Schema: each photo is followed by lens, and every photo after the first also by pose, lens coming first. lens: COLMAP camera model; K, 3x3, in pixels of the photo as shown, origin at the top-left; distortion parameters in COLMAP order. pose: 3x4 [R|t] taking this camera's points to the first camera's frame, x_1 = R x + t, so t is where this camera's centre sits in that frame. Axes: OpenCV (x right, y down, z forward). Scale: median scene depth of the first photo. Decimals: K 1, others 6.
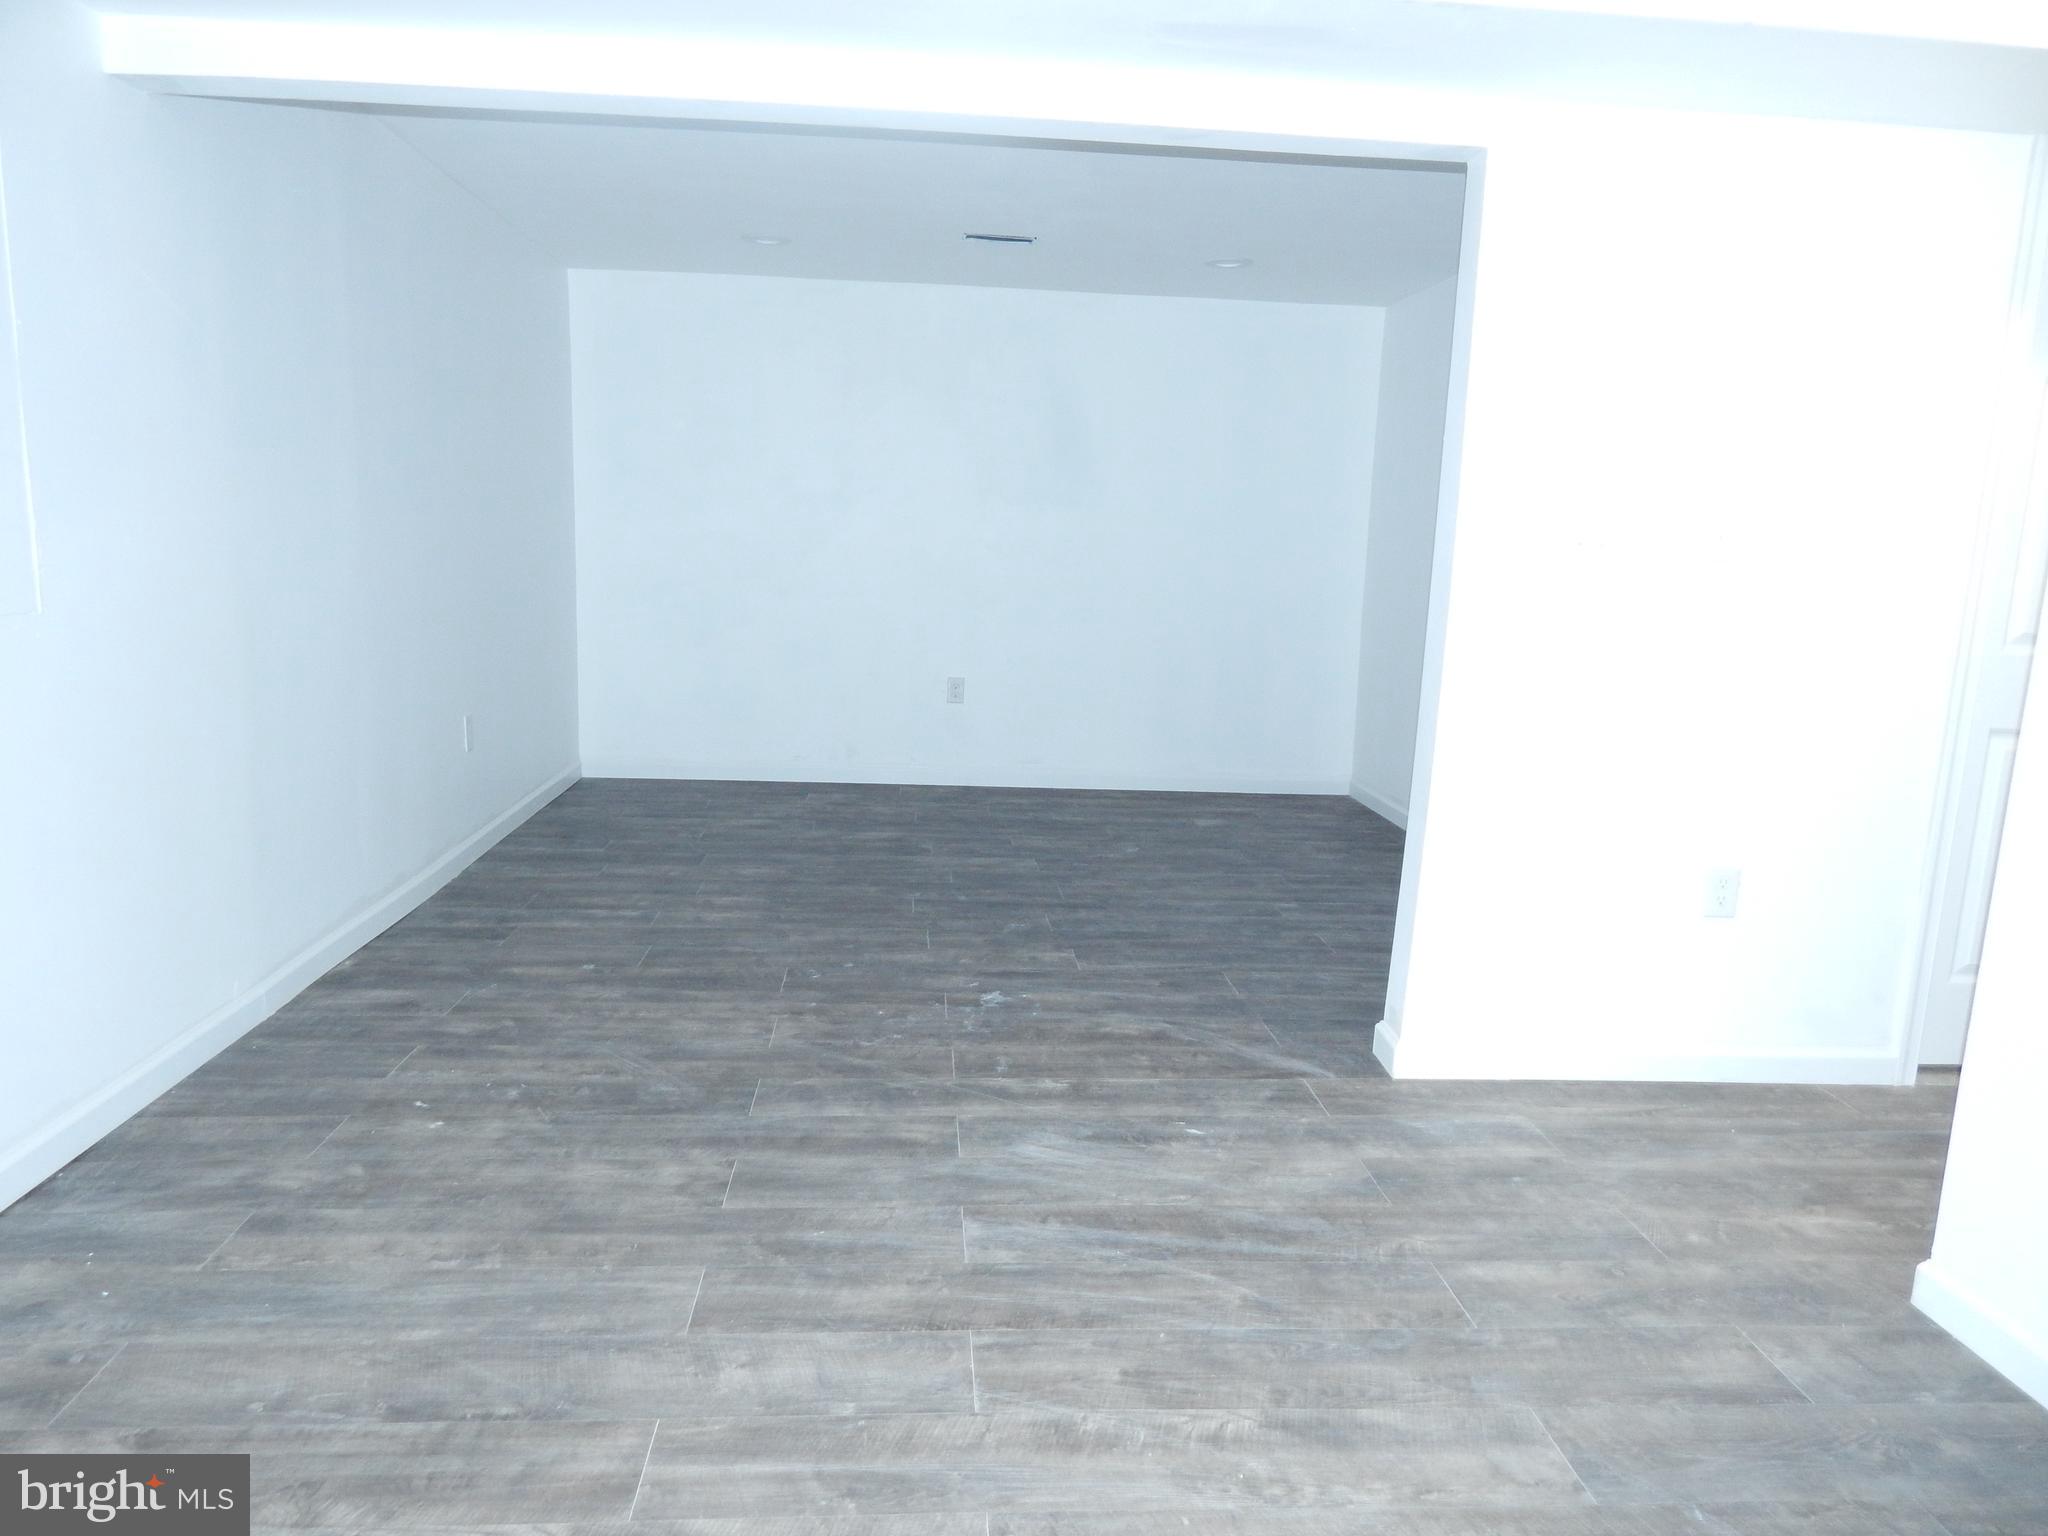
lens RADIAL K [[1357.5, 0, 1014.7], [0, 1357.5, 761.7], [0, 0, 1]] dist [0.023814, -0.024096]
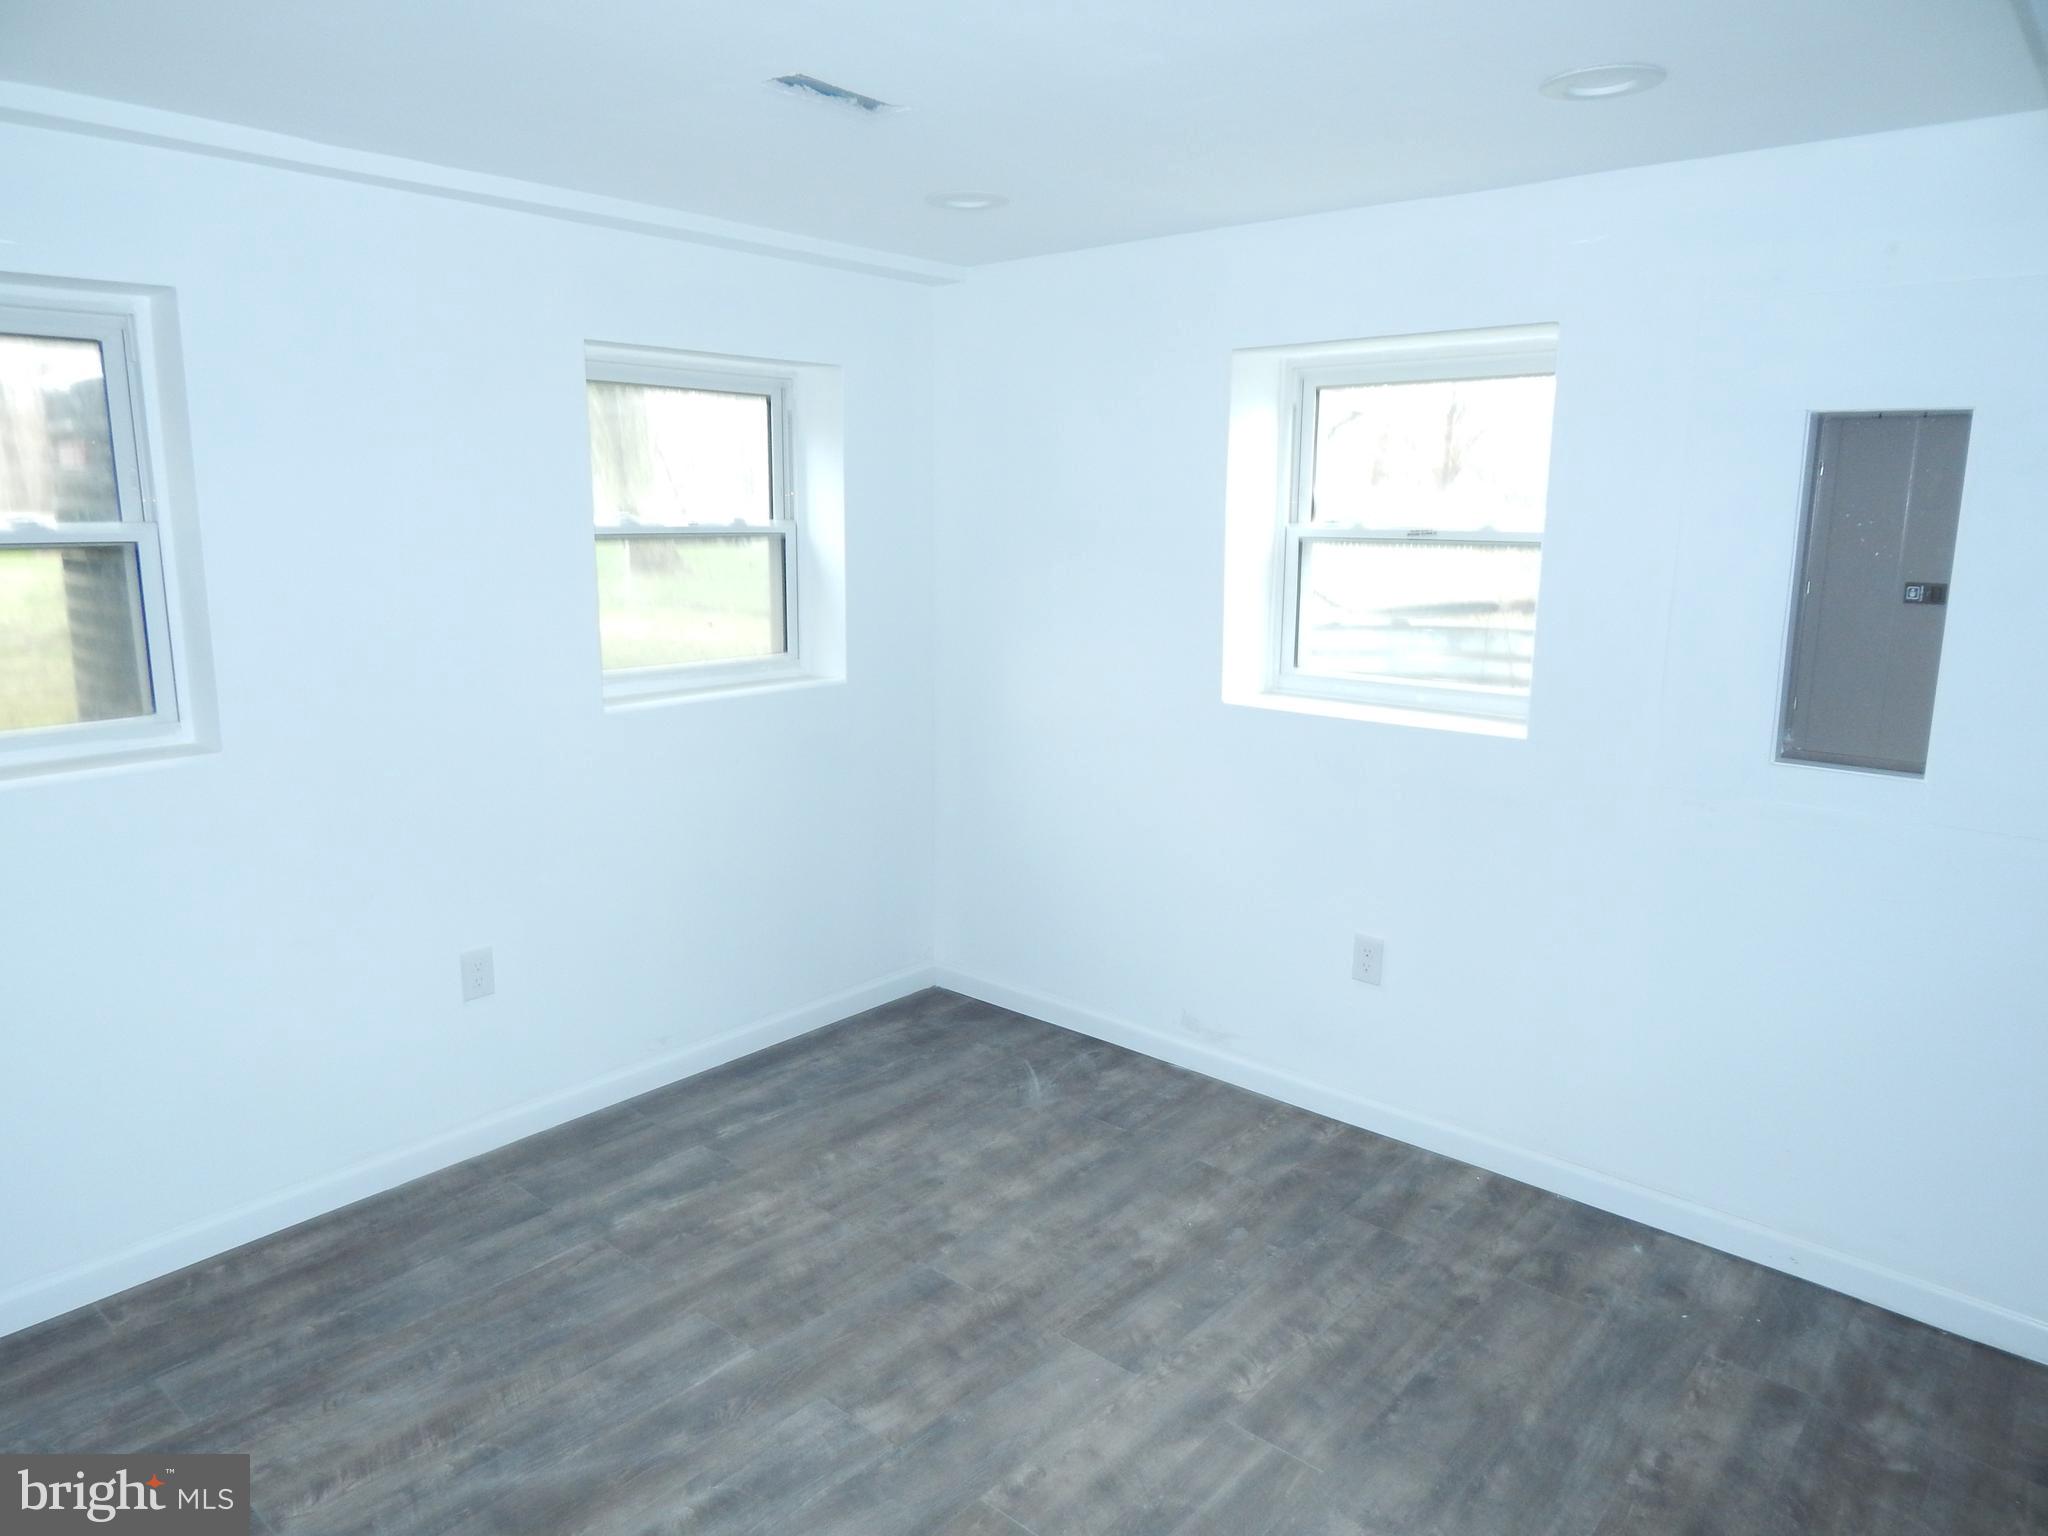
lens RADIAL K [[1324.6, 0, 1023.0], [0, 1324.6, 761.6], [0, 0, 1]] dist [0.001053, 0.003469]
pose [[-0.705613, 0.092555, -0.702527, 0.447490], [-0.155039, 0.947246, 0.280515, -0.267359], [0.691429, 0.306854, -0.654039, 0.864245]]
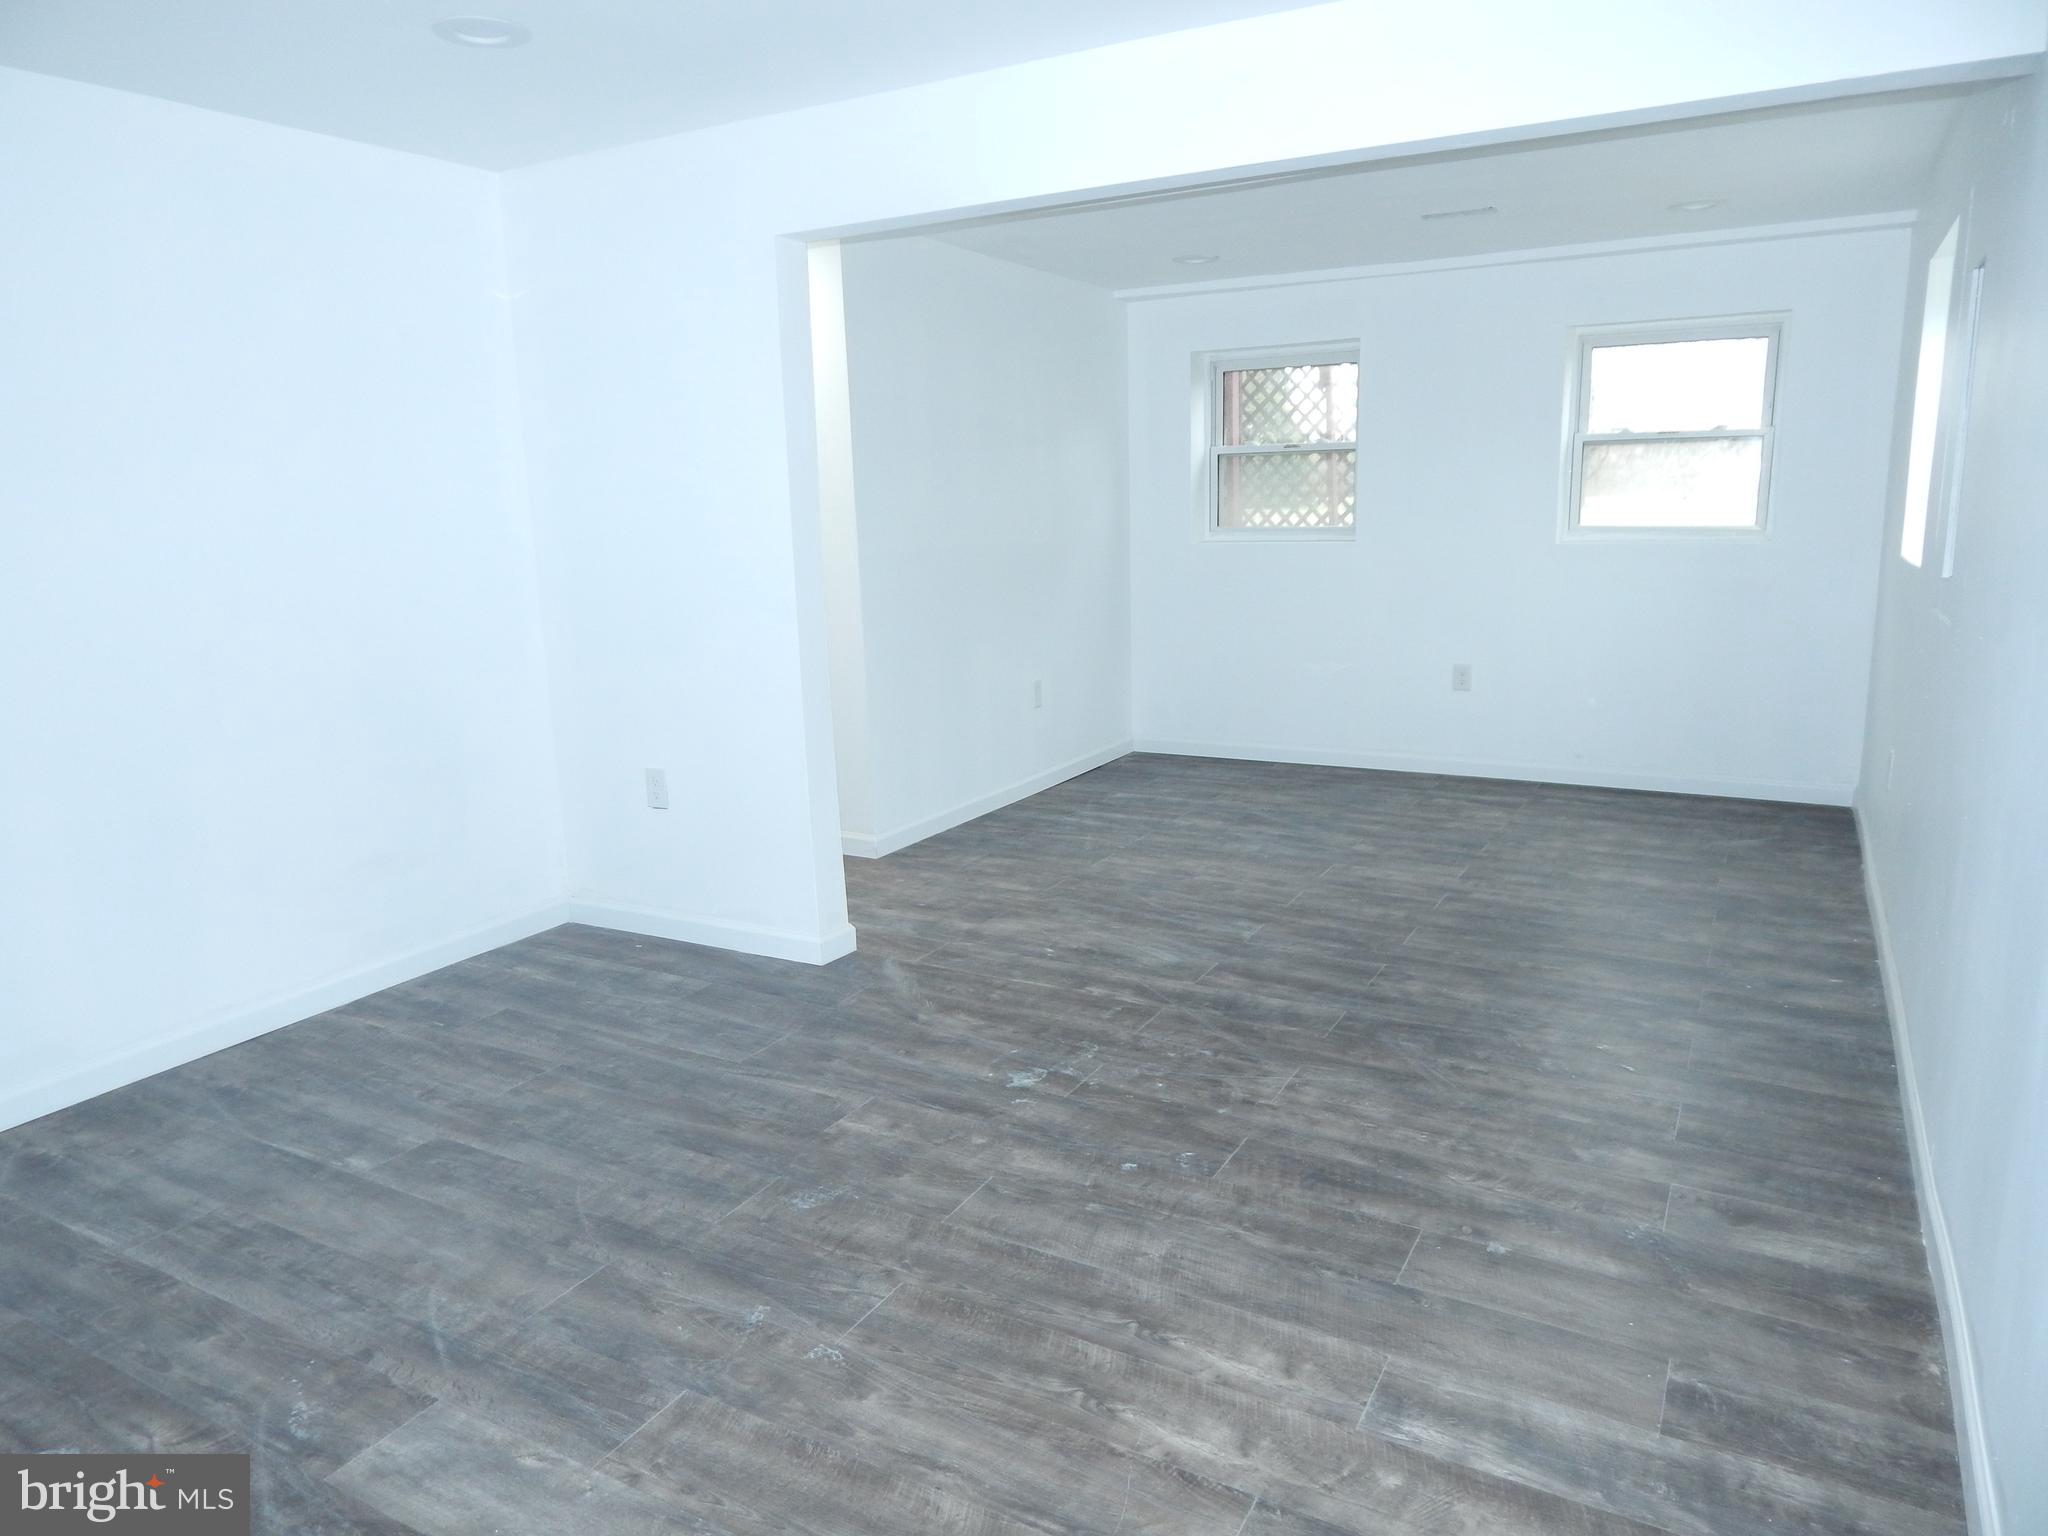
lens RADIAL K [[1357.5, 0, 1014.7], [0, 1357.5, 761.7], [0, 0, 1]] dist [0.023814, -0.024096]
pose [[-0.833110, -0.124317, 0.538956, -0.549733], [0.083547, 0.934949, 0.344803, -0.387531], [-0.546761, 0.332287, -0.768529, 1.921342]]
